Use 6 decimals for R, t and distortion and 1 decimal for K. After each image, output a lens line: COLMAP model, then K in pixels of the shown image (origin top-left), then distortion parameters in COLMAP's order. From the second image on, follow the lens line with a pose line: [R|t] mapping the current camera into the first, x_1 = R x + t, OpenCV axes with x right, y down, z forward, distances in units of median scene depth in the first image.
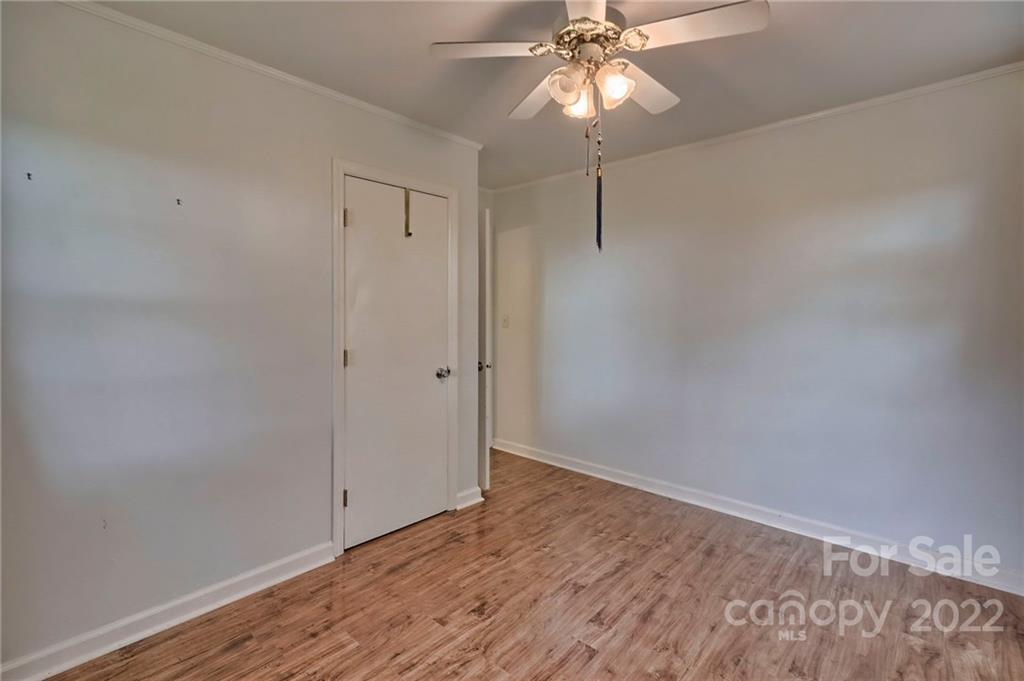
lens RADIAL K [[472.4, 0, 516.0], [0, 472.4, 312.1], [0, 0, 1]] dist [0.010435, -0.002835]
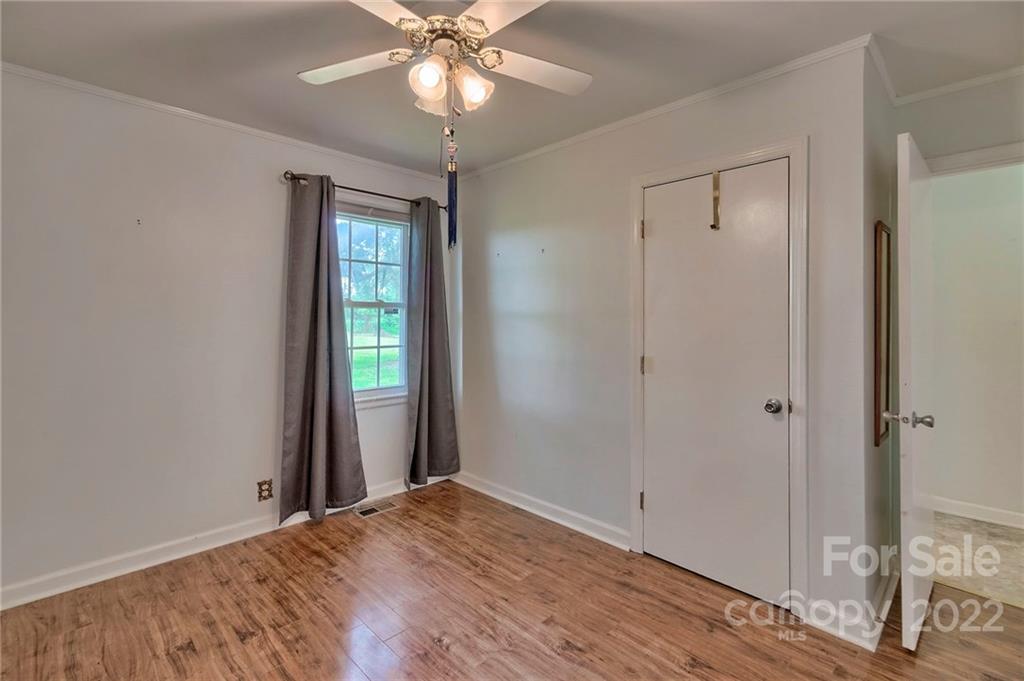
lens RADIAL K [[472.4, 0, 501.3], [0, 472.4, 316.3], [0, 0, 1]] dist [0.010435, -0.002835]
pose [[-0.068675, -0.017565, -0.997484, 0.796783], [-0.011495, 0.999793, -0.016814, 0.015140], [0.997573, 0.010312, -0.068862, 0.873521]]
